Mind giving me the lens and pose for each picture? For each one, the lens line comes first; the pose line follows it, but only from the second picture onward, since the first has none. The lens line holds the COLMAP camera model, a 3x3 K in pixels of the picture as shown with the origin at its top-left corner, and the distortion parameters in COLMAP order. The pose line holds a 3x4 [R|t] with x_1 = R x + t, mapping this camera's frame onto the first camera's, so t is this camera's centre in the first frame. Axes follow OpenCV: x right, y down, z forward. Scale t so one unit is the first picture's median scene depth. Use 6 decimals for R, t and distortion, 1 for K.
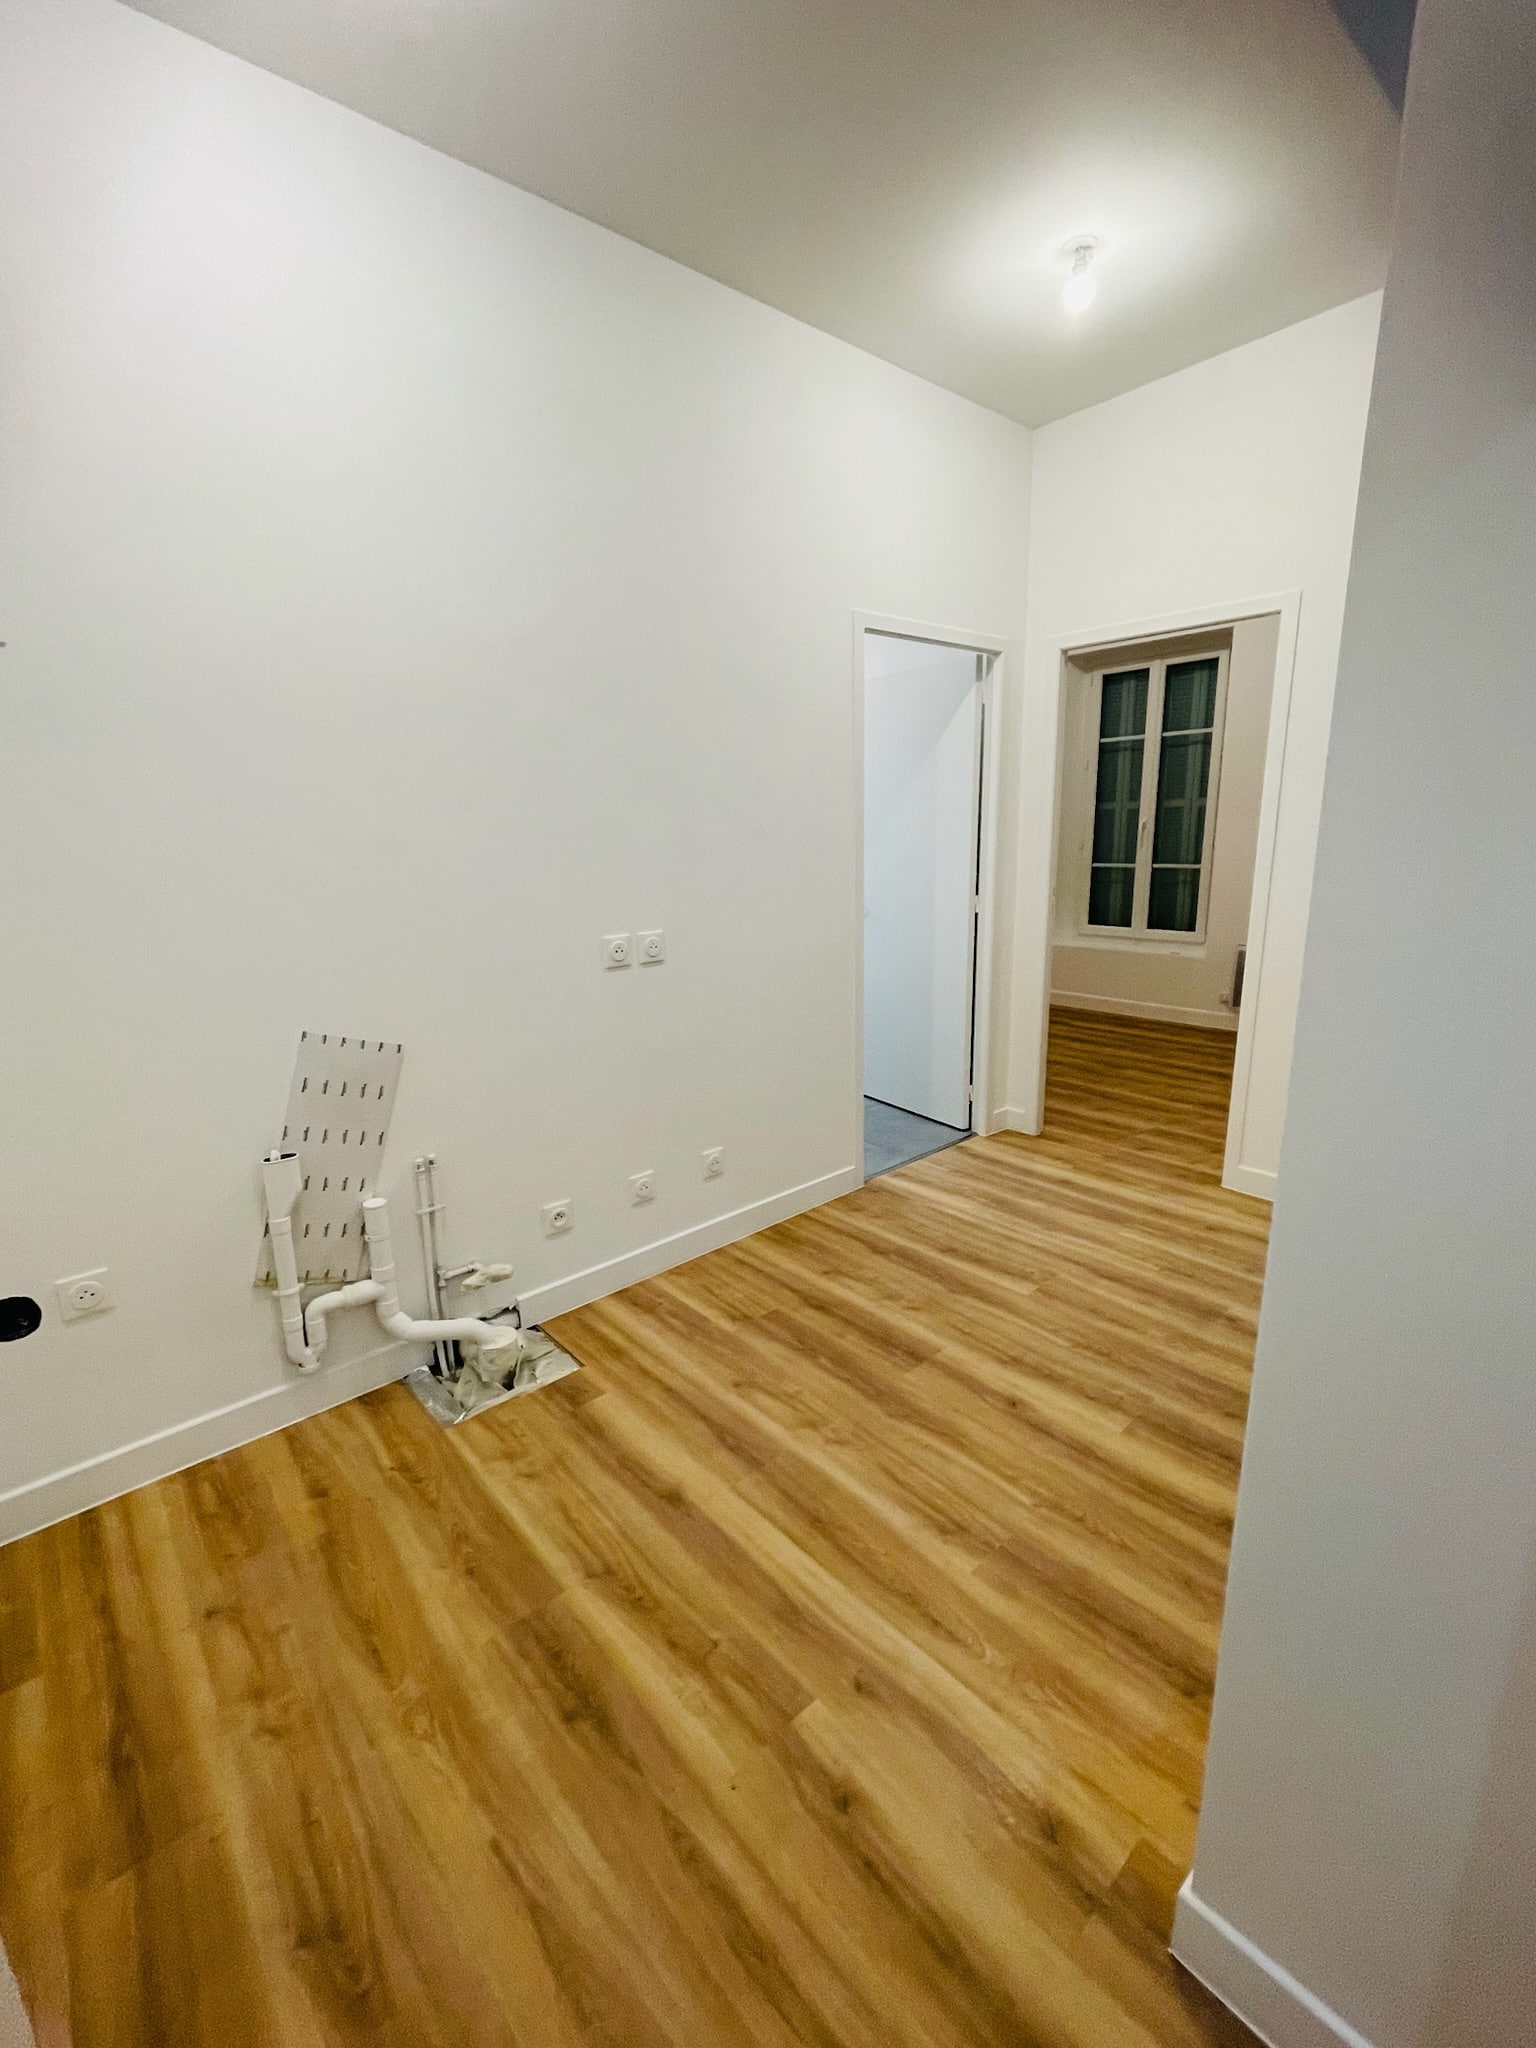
lens RADIAL K [[820.3, 0, 771.2], [0, 820.3, 1021.3], [0, 0, 1]] dist [-0.005137, -0.001097]
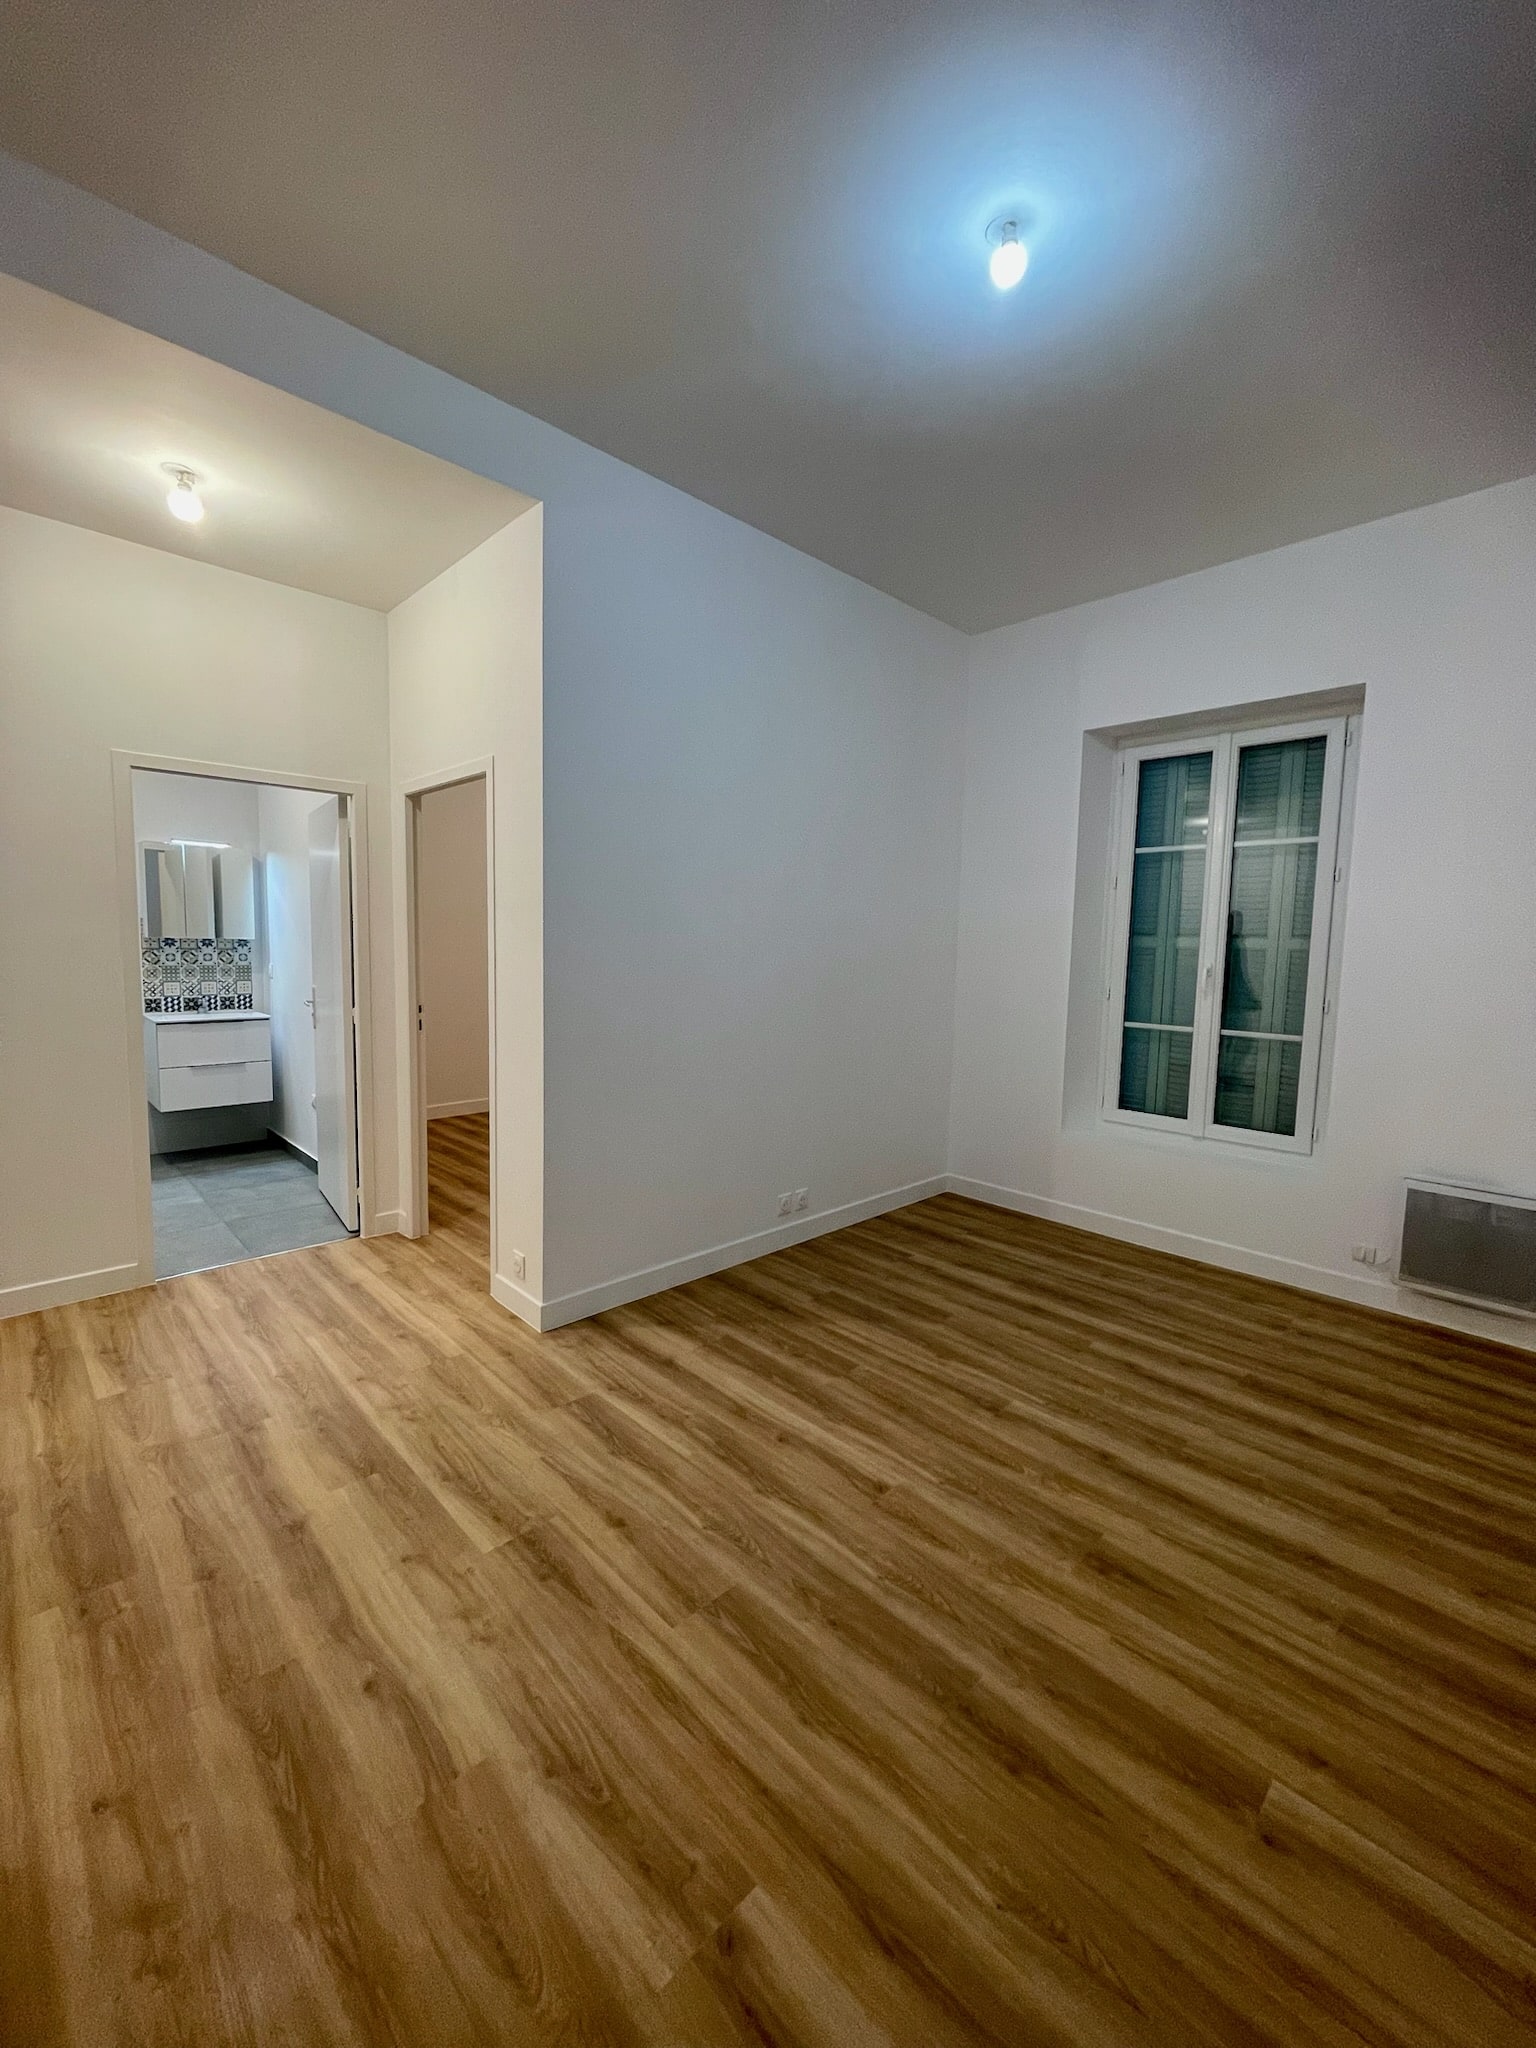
lens RADIAL K [[820.3, 0, 756.8], [0, 820.3, 975.0], [0, 0, 1]] dist [-0.005137, -0.001097]
pose [[0.999803, 0.012365, -0.015556, 0.763522], [-0.014962, 0.983585, -0.179825, -0.003472], [0.013077, 0.180022, 0.983576, -0.038956]]
